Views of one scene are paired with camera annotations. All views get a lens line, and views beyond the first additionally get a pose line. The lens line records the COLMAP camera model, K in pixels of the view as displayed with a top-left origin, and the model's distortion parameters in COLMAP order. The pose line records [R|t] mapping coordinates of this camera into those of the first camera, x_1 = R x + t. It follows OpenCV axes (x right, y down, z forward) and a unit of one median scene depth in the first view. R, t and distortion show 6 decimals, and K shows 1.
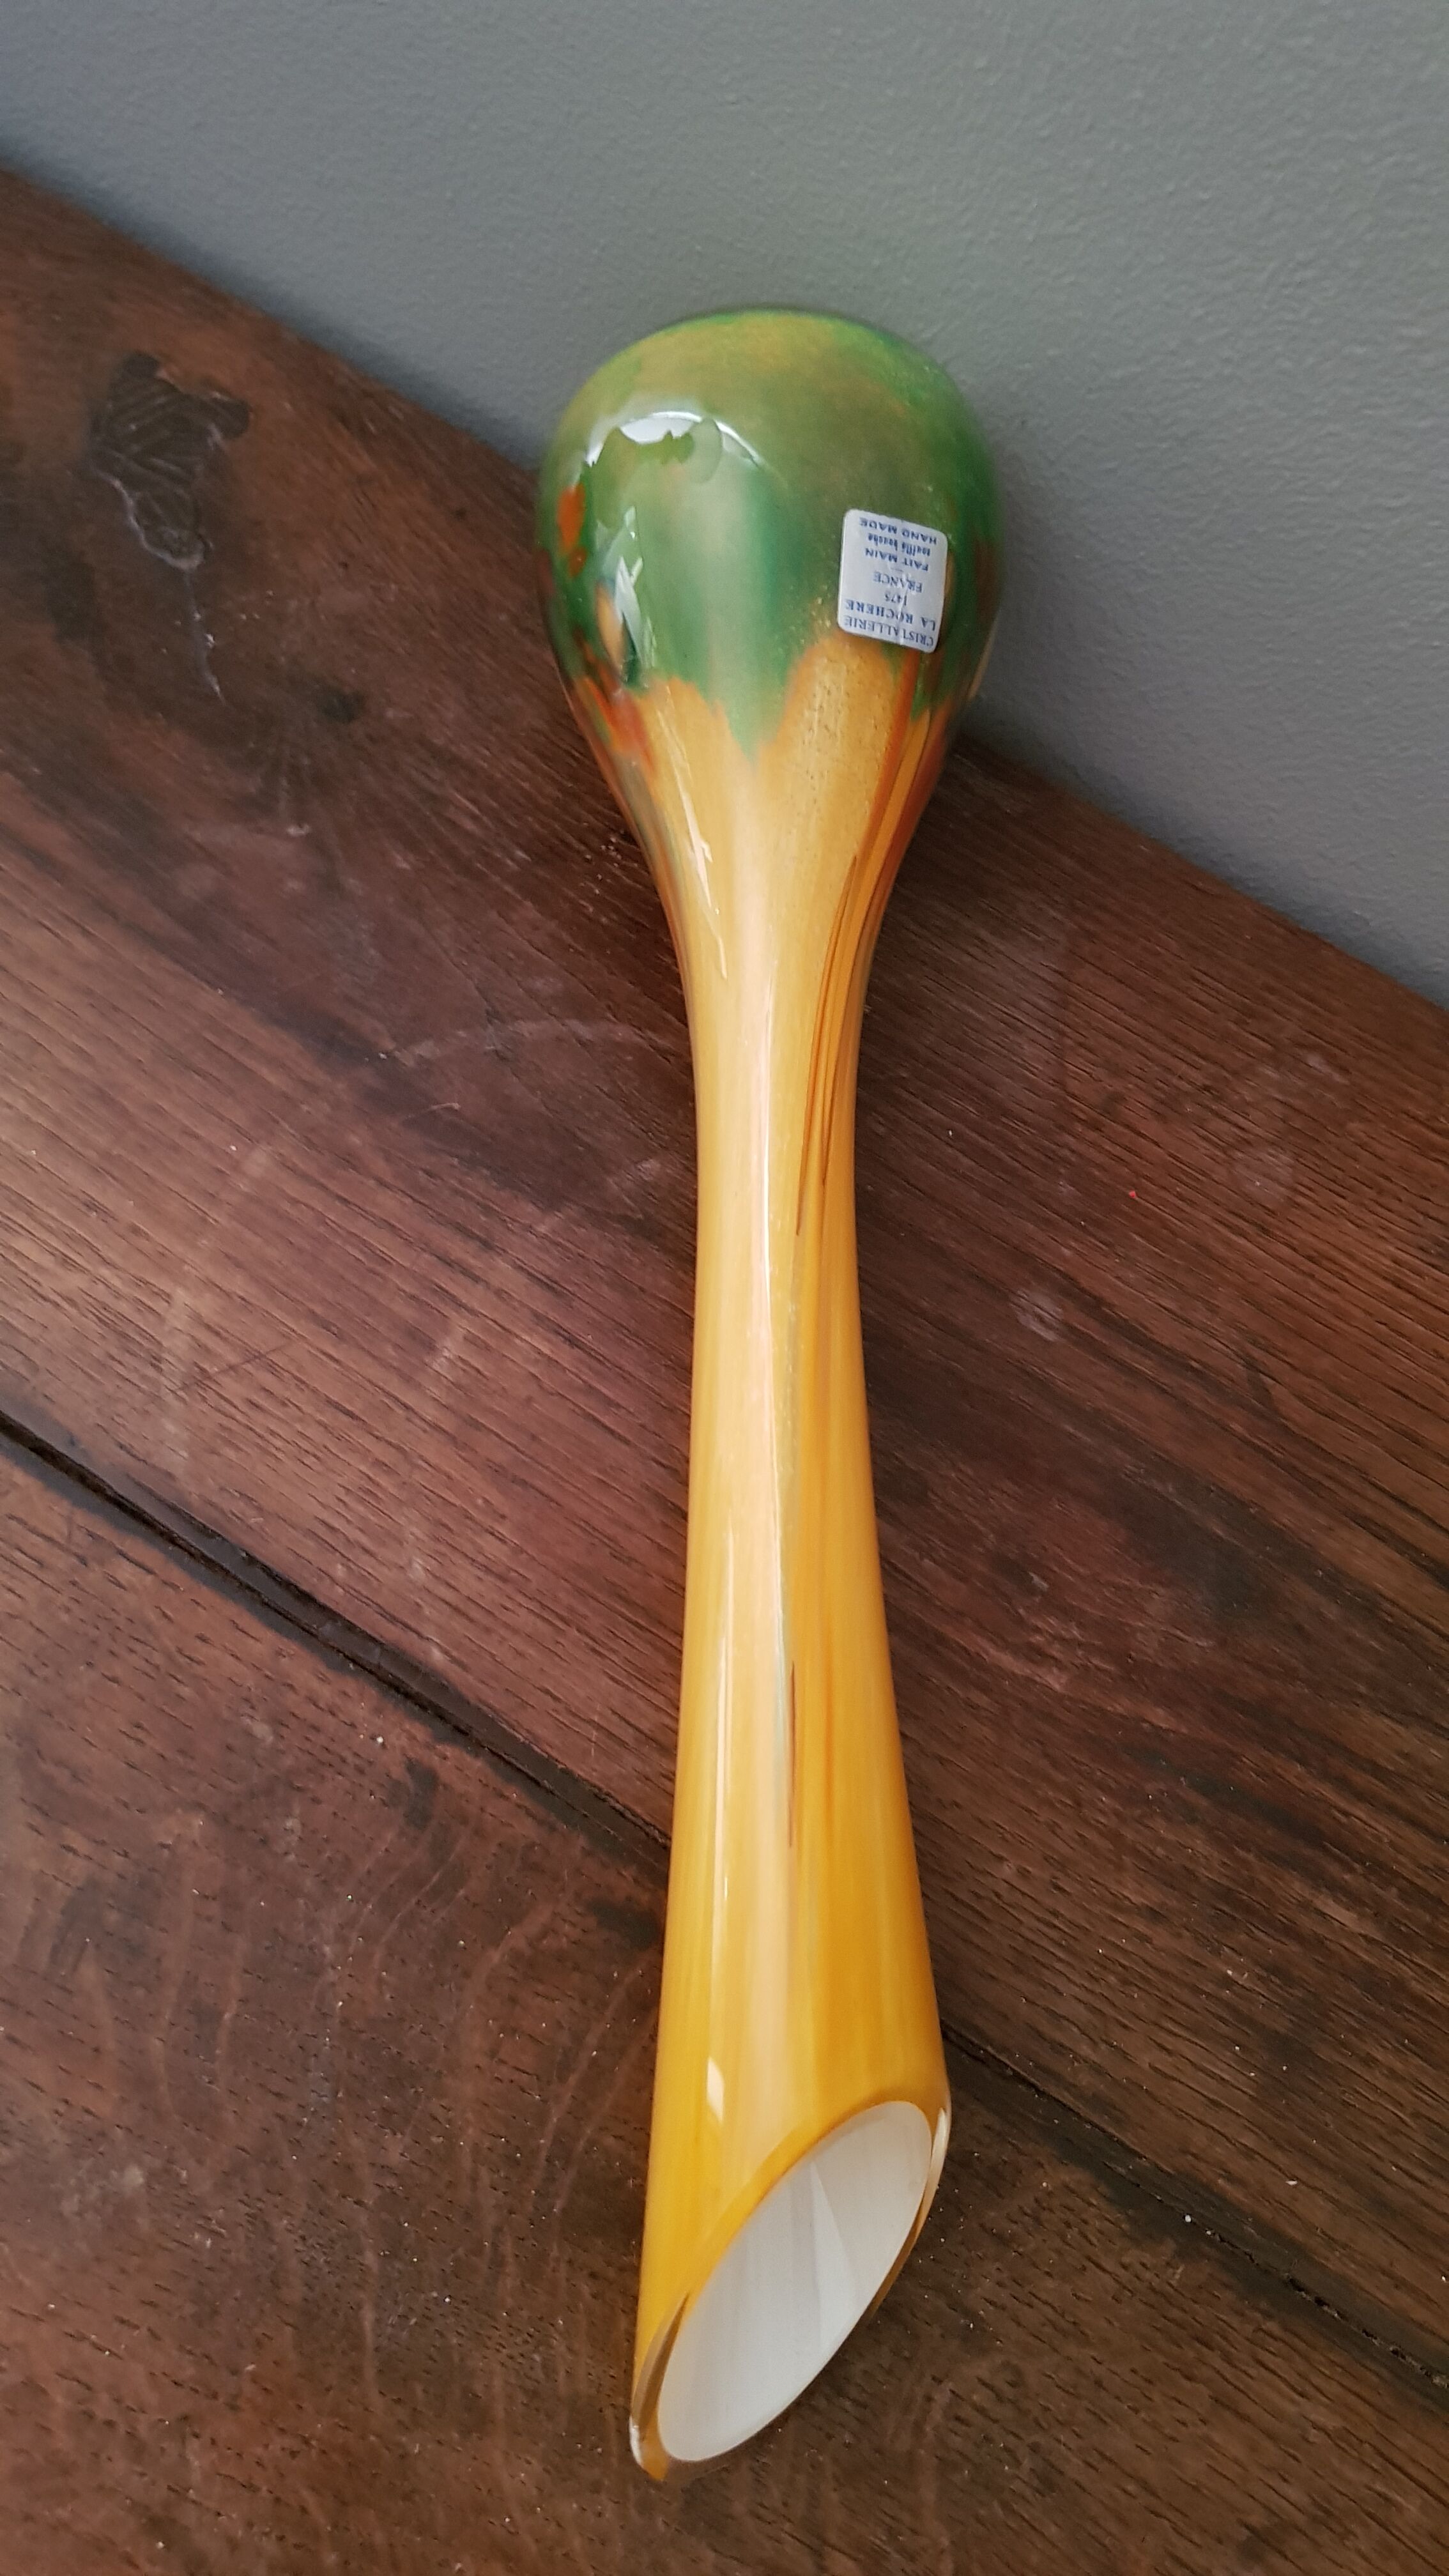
lens RADIAL K [[2056.5, 0, 785.6], [0, 2056.5, 1287.9], [0, 0, 1]] dist [0.093152, -0.236554]
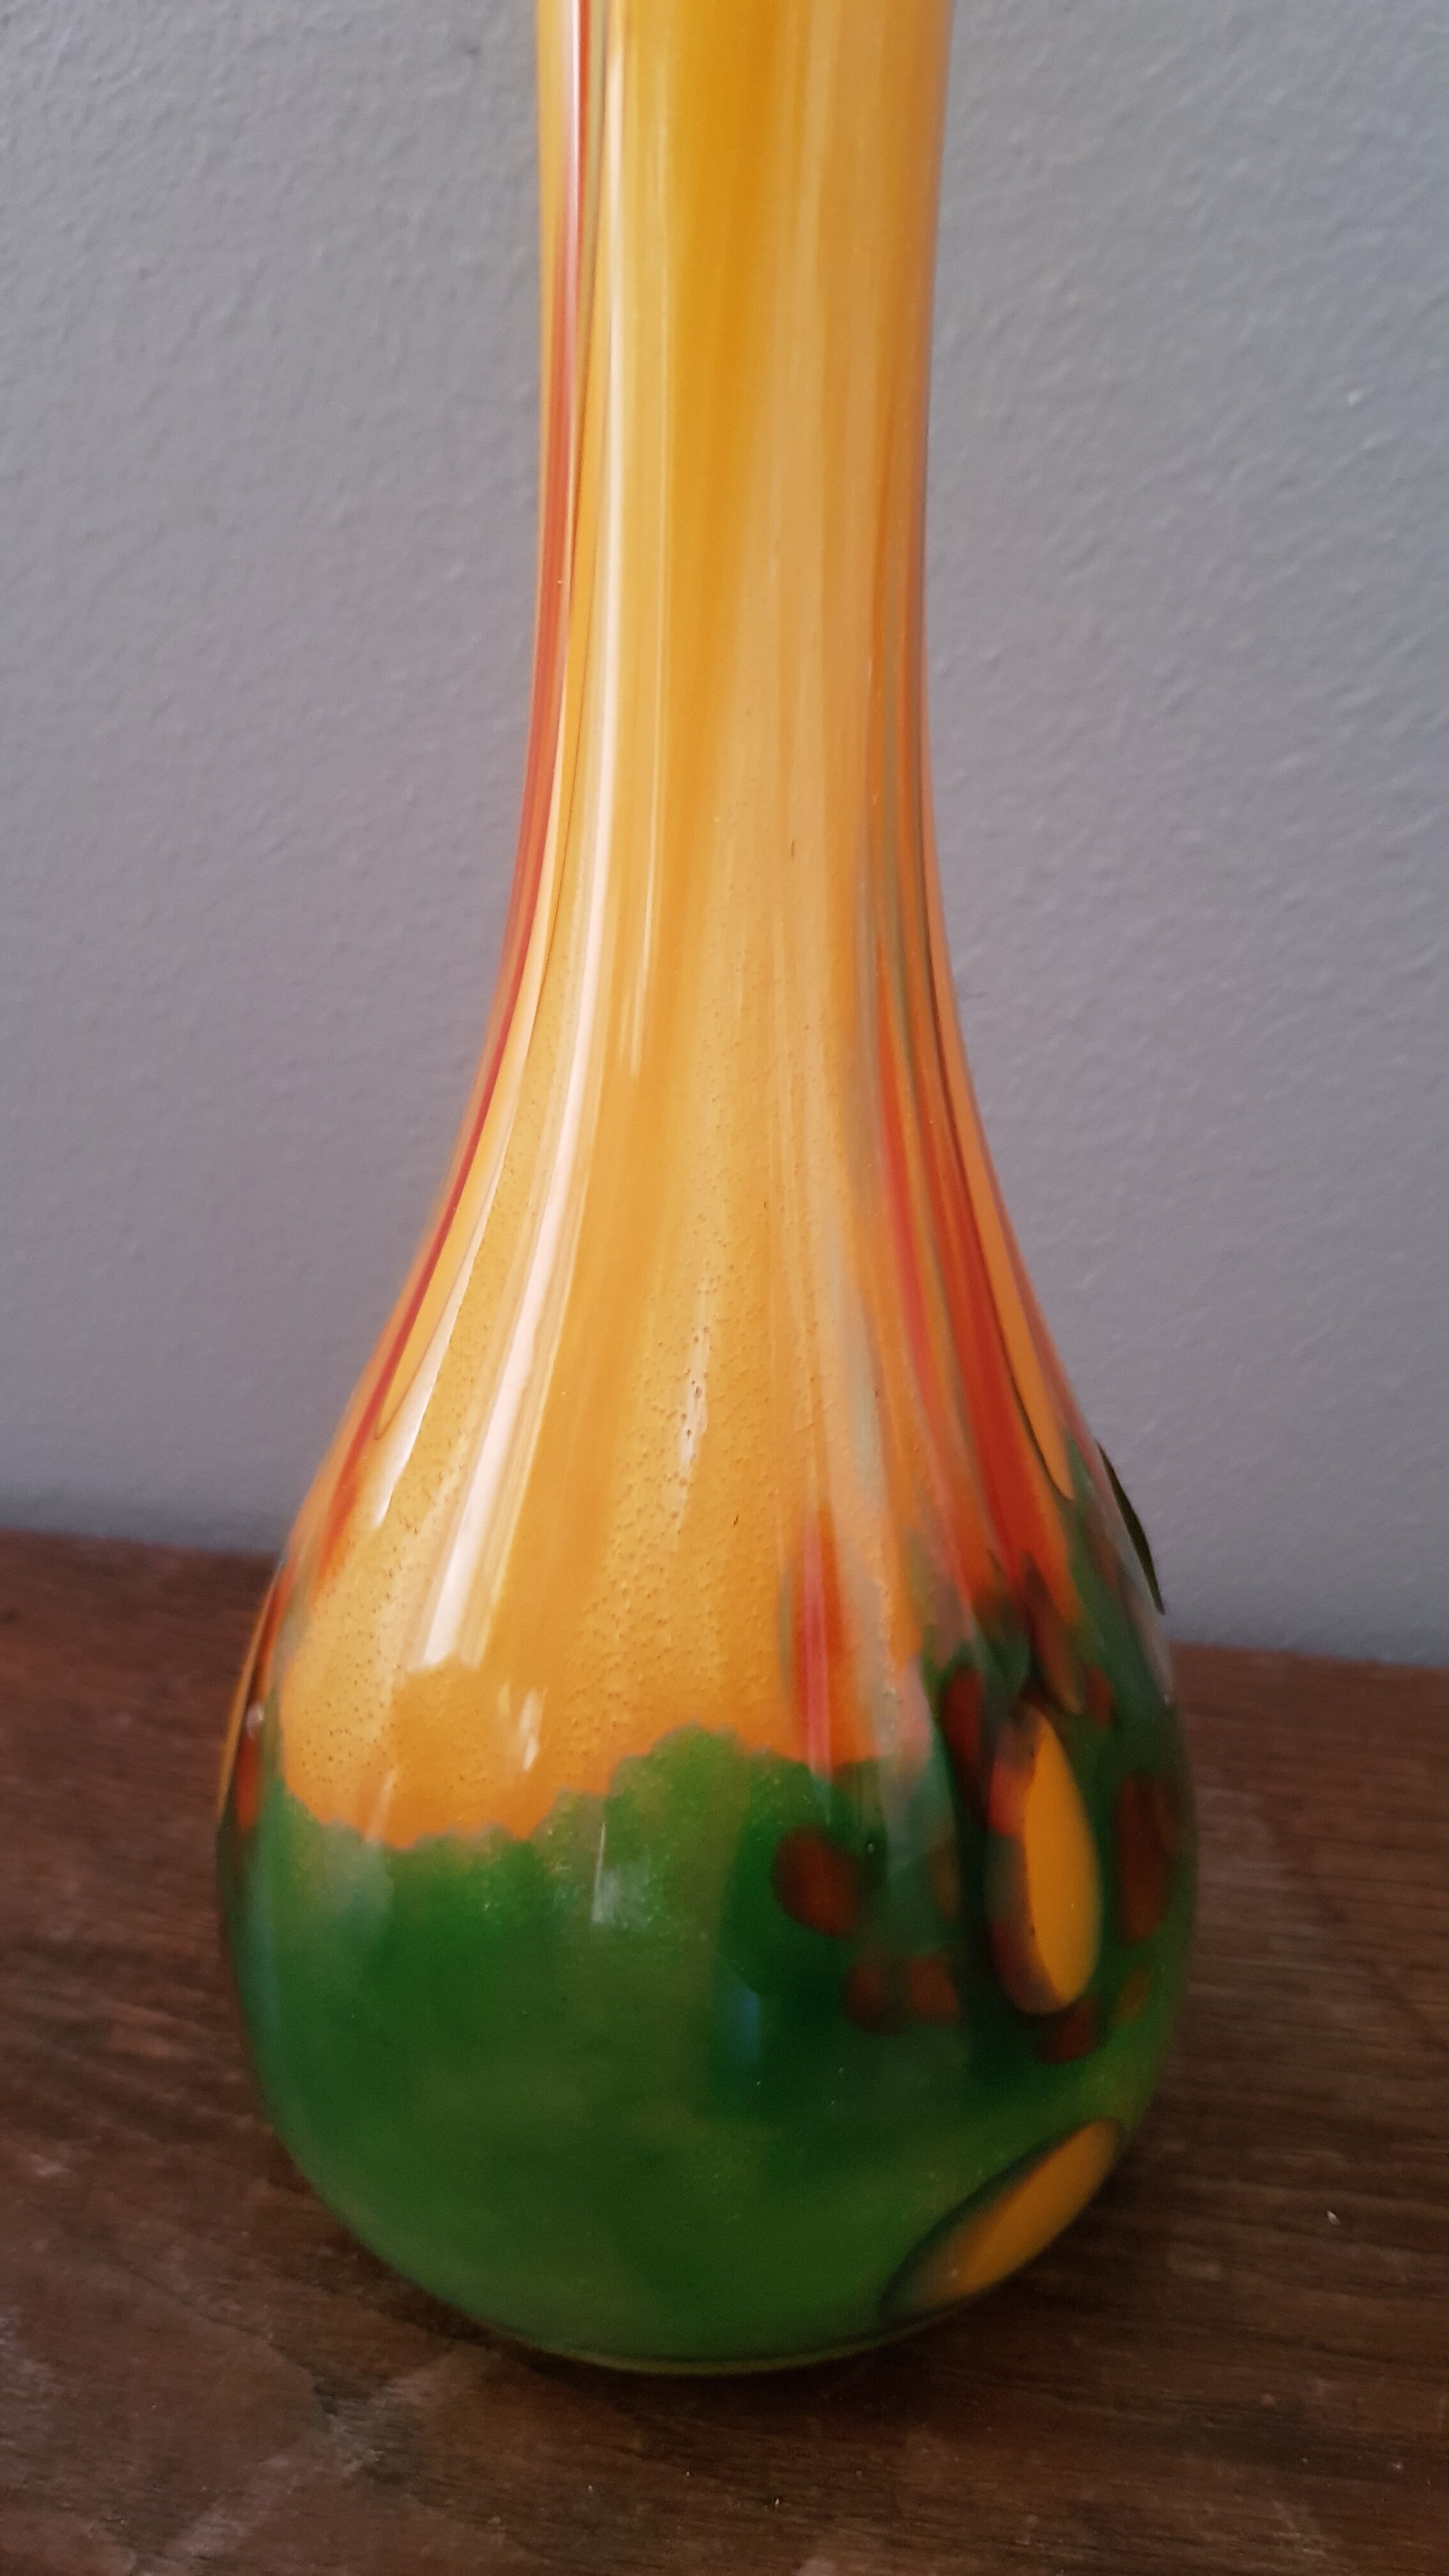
lens RADIAL K [[2049.0, 0, 724.5], [0, 2049.0, 1288.0], [0, 0, 1]] dist [0.005422, -0.081687]
pose [[0.910084, -0.302025, 0.283774, -0.118391], [0.412664, 0.723472, -0.553440, -0.028183], [-0.038150, 0.620781, 0.783056, 0.513835]]
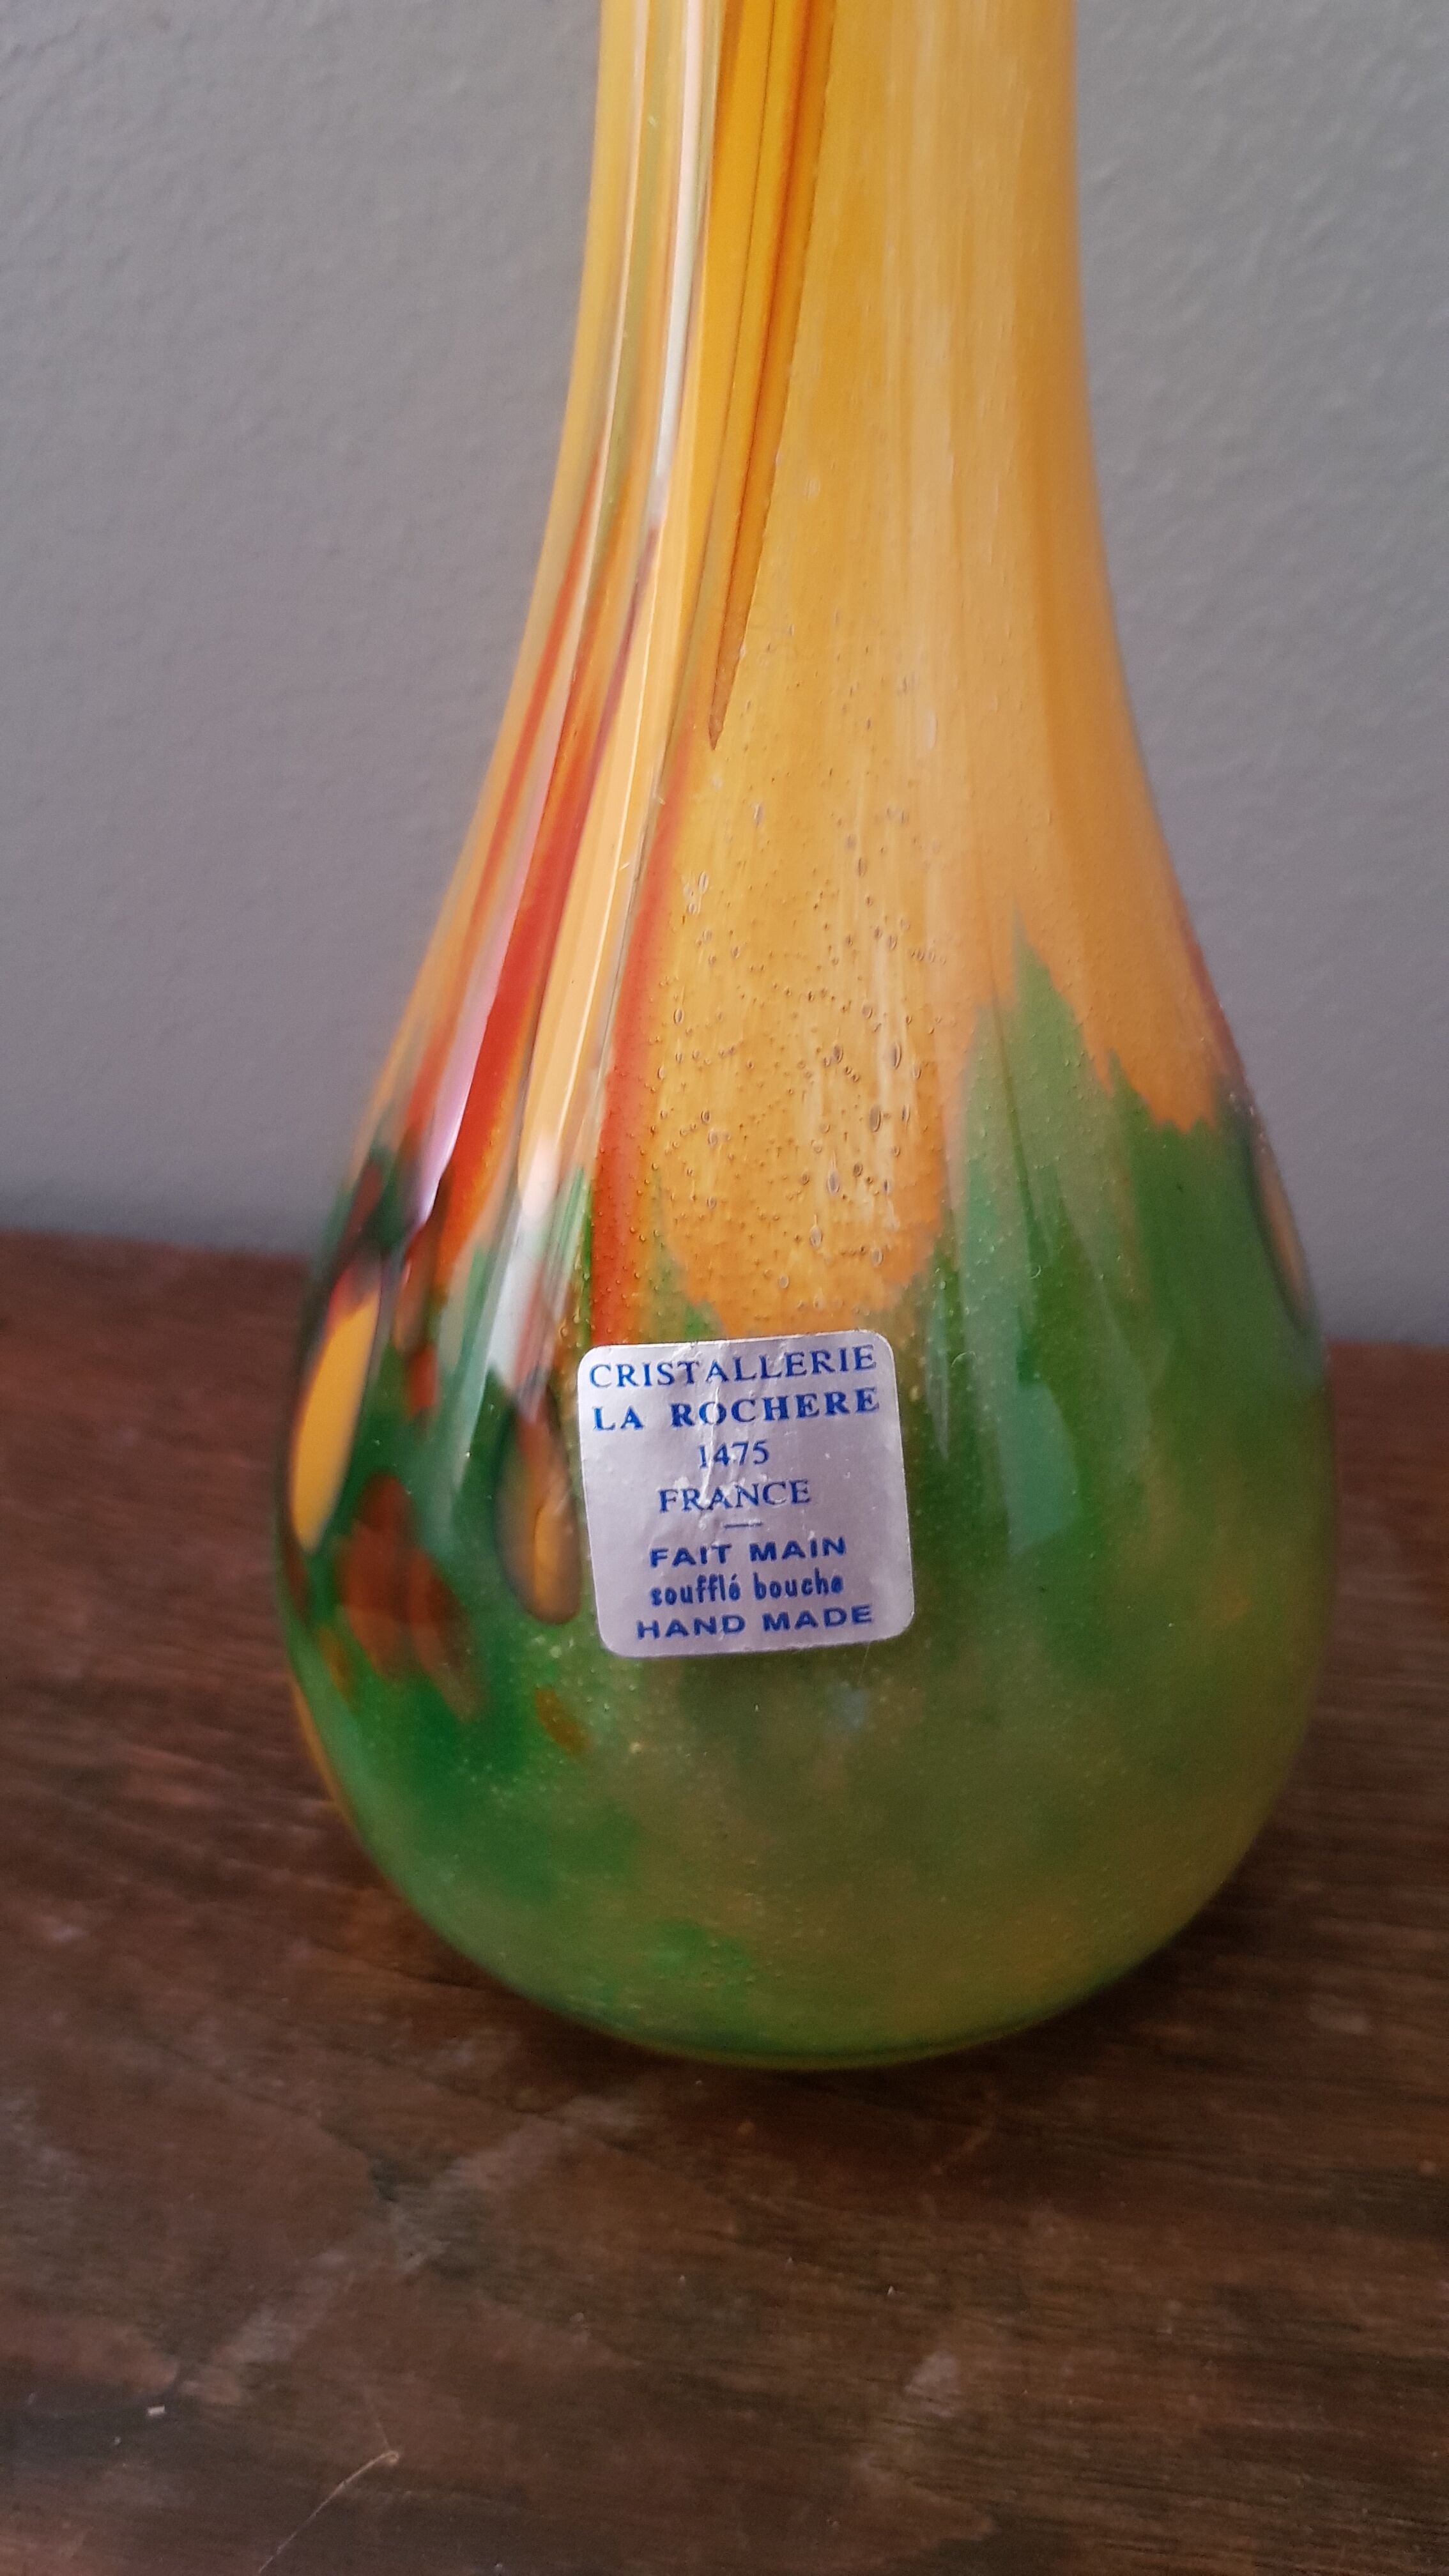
lens RADIAL K [[2023.6, 0, 735.6], [0, 2023.6, 1262.5], [0, 0, 1]] dist [0.038311, -0.157074]
pose [[0.904863, -0.349576, 0.242940, -0.115502], [0.424367, 0.785892, -0.449762, -0.067897], [-0.033699, 0.510069, 0.859473, 0.578920]]
